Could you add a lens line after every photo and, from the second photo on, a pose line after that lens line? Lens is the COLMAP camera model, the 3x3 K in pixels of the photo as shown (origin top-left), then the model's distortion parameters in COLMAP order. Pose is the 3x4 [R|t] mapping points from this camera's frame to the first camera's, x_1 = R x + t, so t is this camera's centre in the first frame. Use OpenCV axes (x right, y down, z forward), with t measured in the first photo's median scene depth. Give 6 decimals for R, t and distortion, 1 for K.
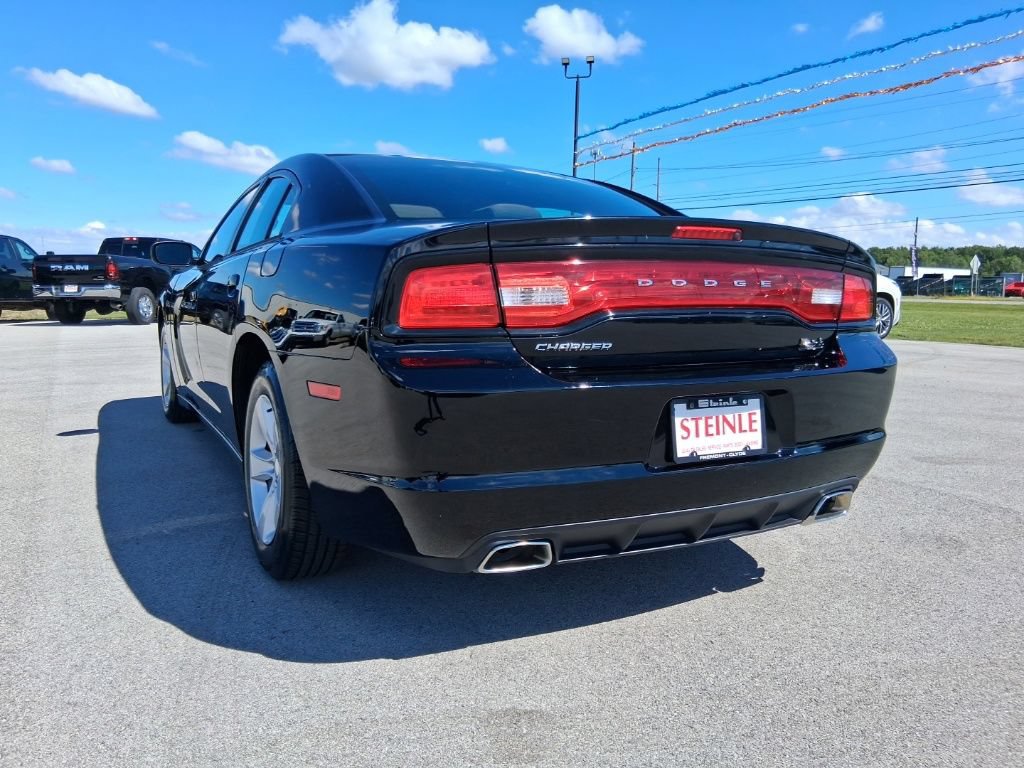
lens RADIAL K [[846.1, 0, 492.3], [0, 846.1, 386.7], [0, 0, 1]] dist [-0.016868, -0.010818]
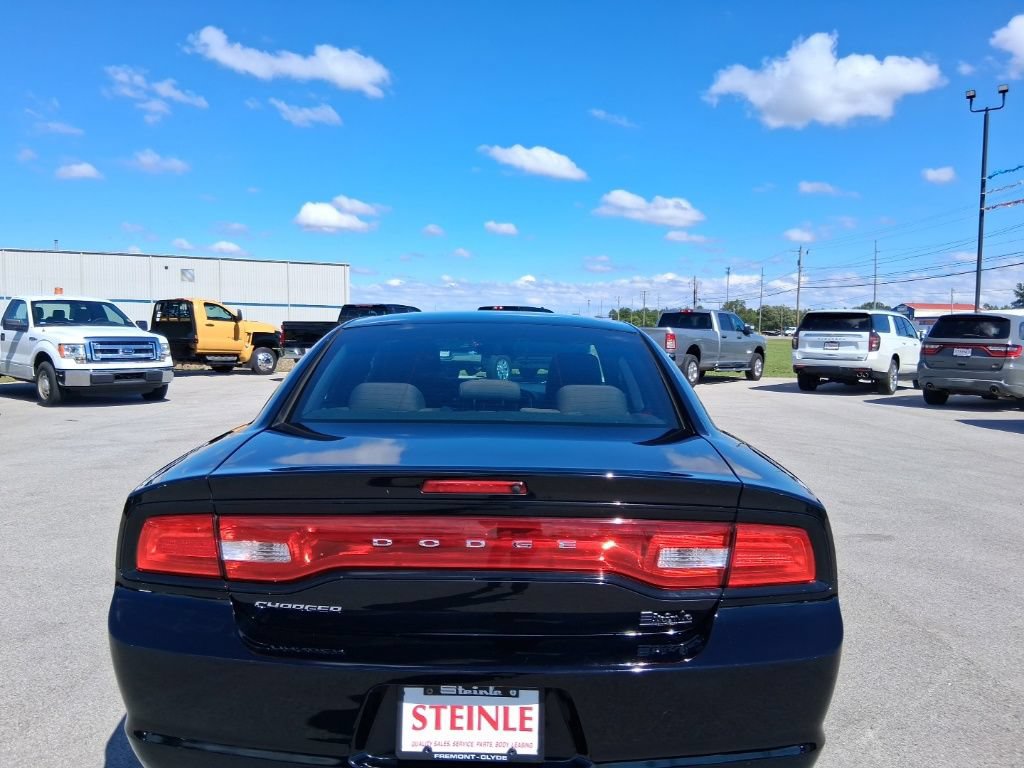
lens RADIAL K [[807.1, 0, 480.9], [0, 807.1, 384.6], [0, 0, 1]] dist [0.080166, -0.131948]
pose [[0.870626, 0.035764, -0.490644, 0.647128], [-0.058383, 0.997817, -0.030865, -0.255289], [0.488469, 0.055517, 0.870813, 0.271342]]
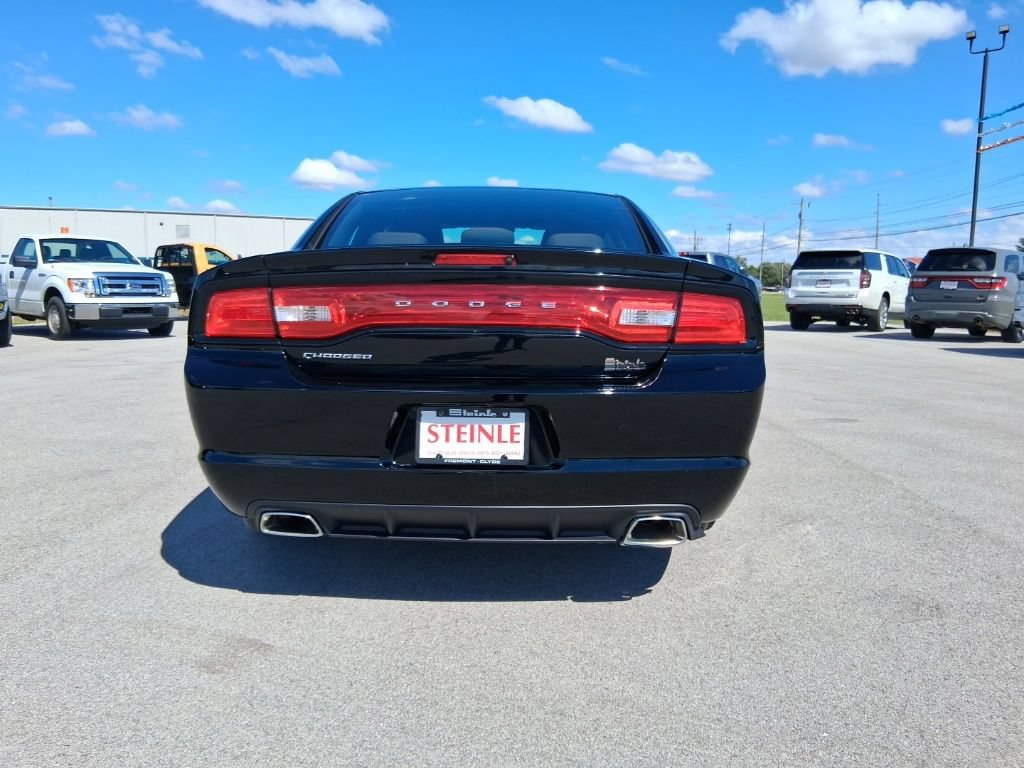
lens RADIAL K [[818.8, 0, 472.8], [0, 818.8, 383.2], [0, 0, 1]] dist [0.049272, -0.077880]
pose [[0.867058, 0.059609, -0.494628, 0.769107], [-0.061266, 0.998038, 0.012881, -0.032212], [0.494426, 0.019136, 0.869009, 0.075340]]
